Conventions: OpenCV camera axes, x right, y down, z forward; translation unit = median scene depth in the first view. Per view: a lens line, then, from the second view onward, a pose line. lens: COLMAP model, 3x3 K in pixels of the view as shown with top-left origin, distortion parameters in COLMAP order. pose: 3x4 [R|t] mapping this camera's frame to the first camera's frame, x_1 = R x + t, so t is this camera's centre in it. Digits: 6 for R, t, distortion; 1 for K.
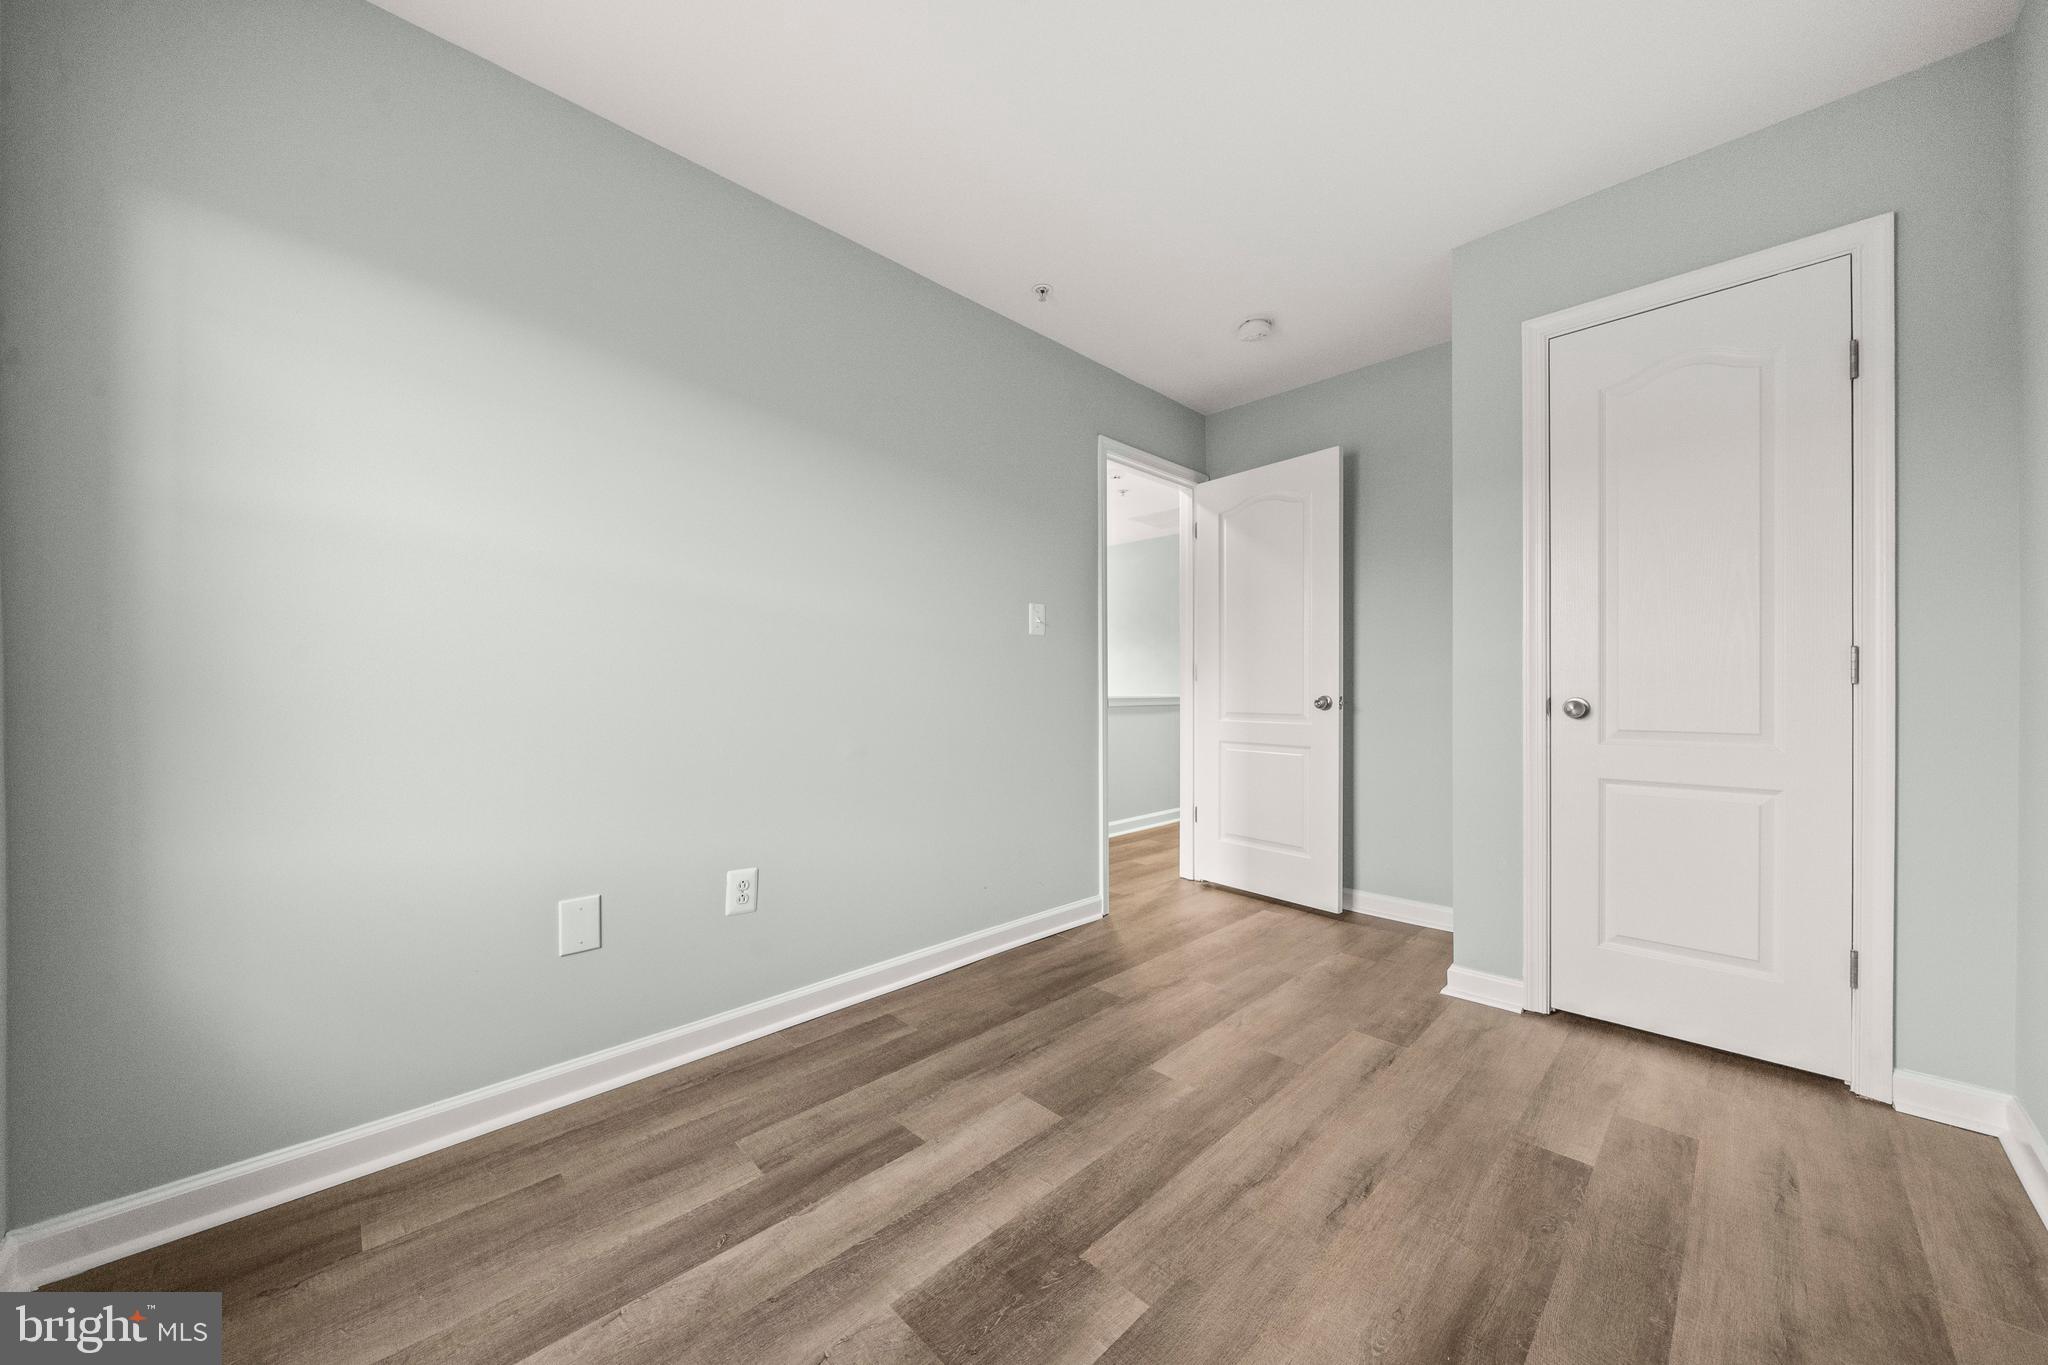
lens RADIAL K [[728.8, 0, 1024.0], [0, 728.8, 682.5], [0, 0, 1]] dist [-0.000848, -0.000133]
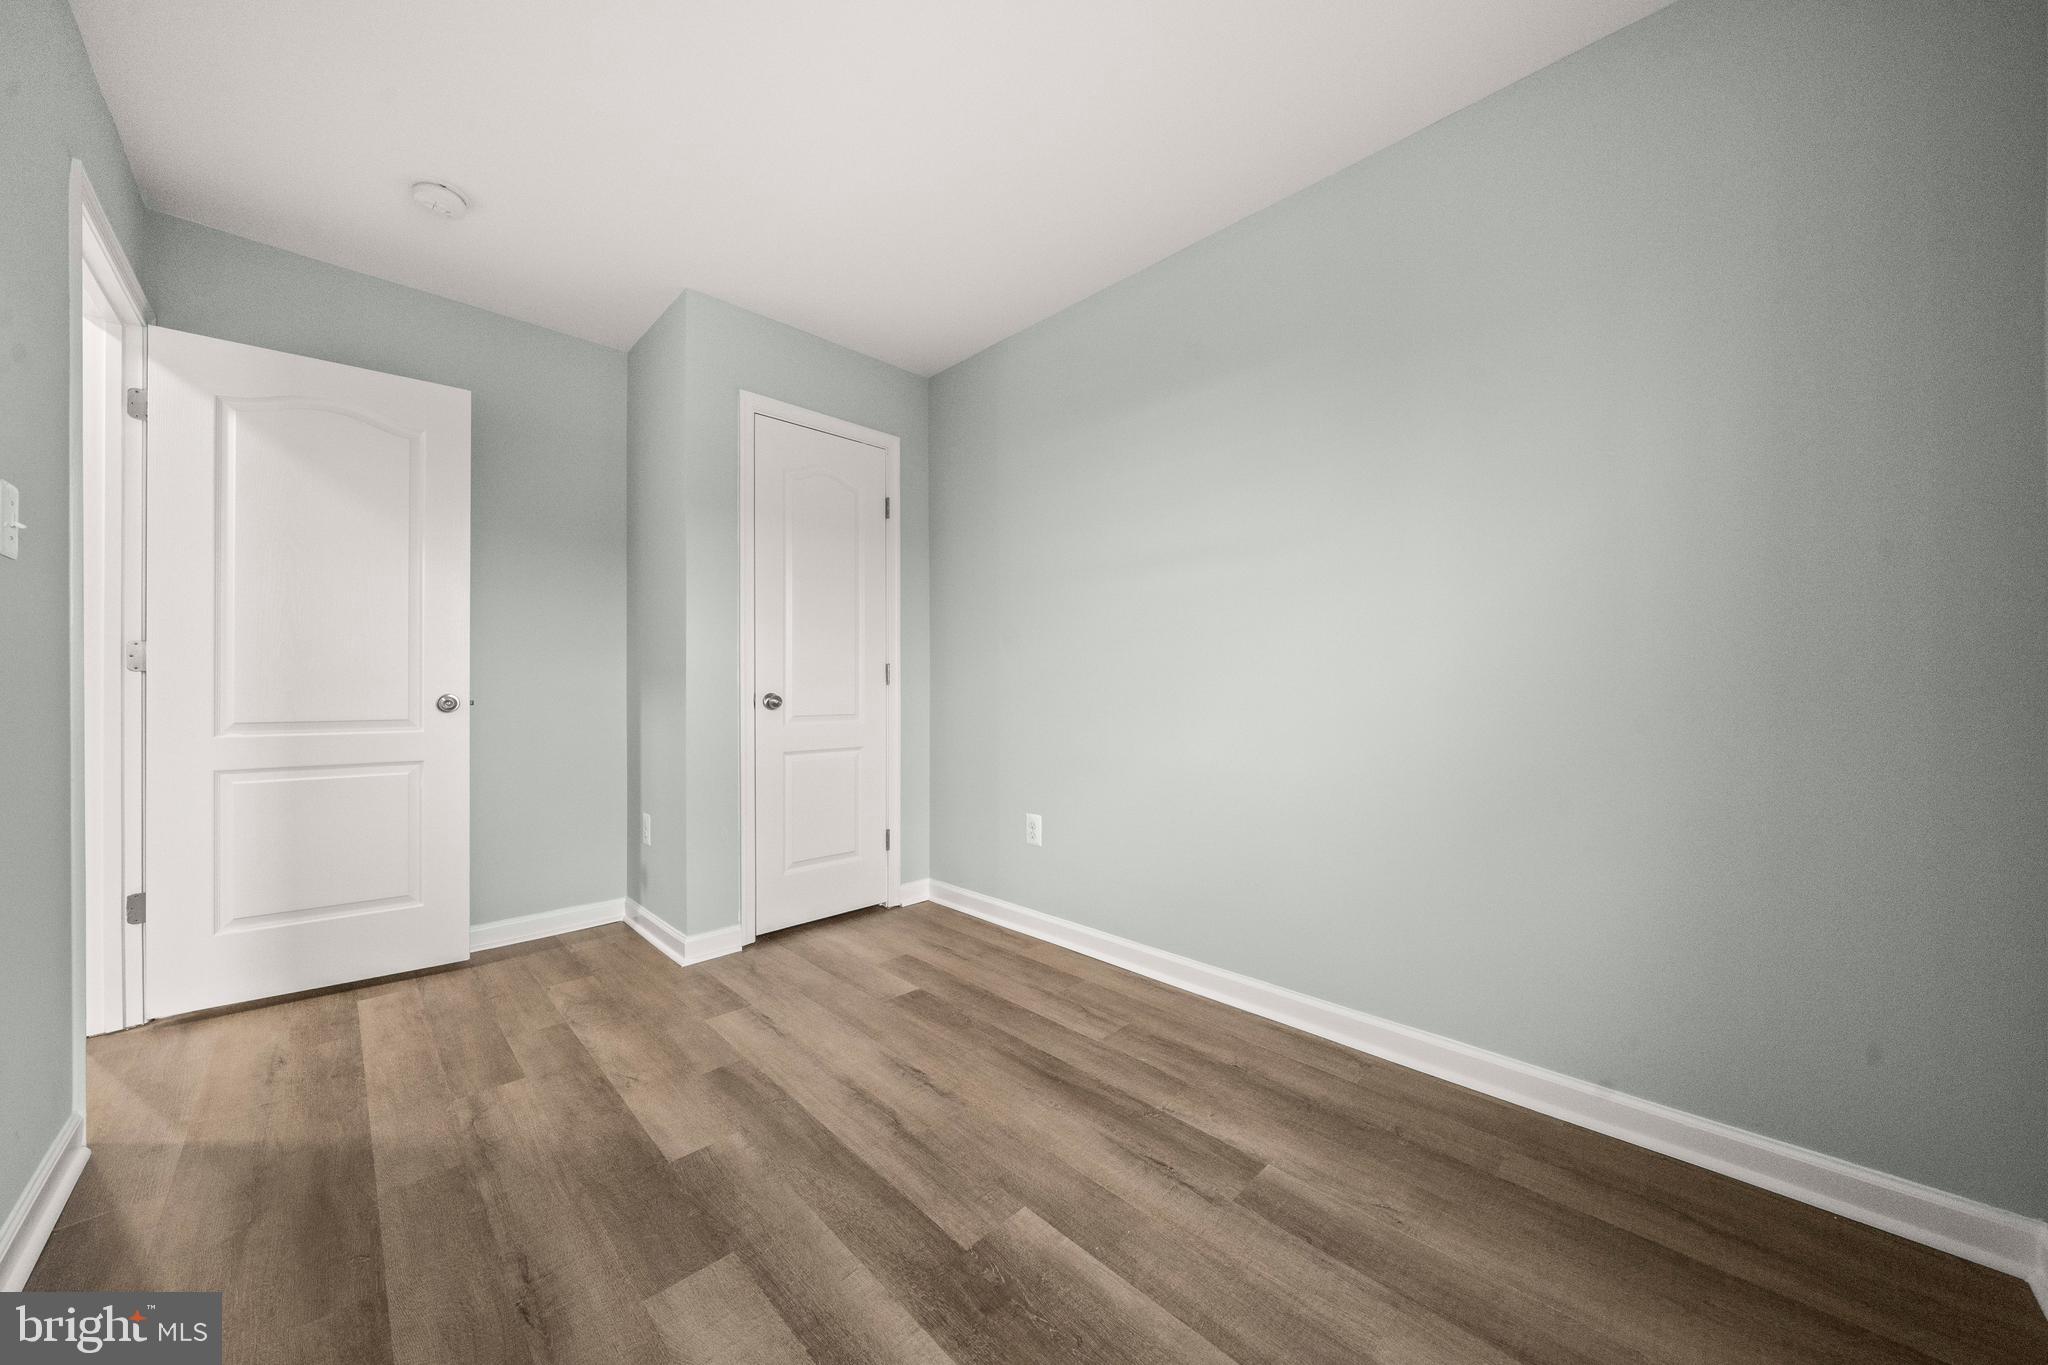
lens RADIAL K [[706.4, 0, 1022.1], [0, 706.4, 686.3], [0, 0, 1]] dist [0.000191, 0.000028]
pose [[0.000055, 0.002201, 0.999998, -0.604730], [-0.010835, 0.999939, -0.002201, 0.005884], [-0.999941, -0.010834, 0.000079, 0.623412]]
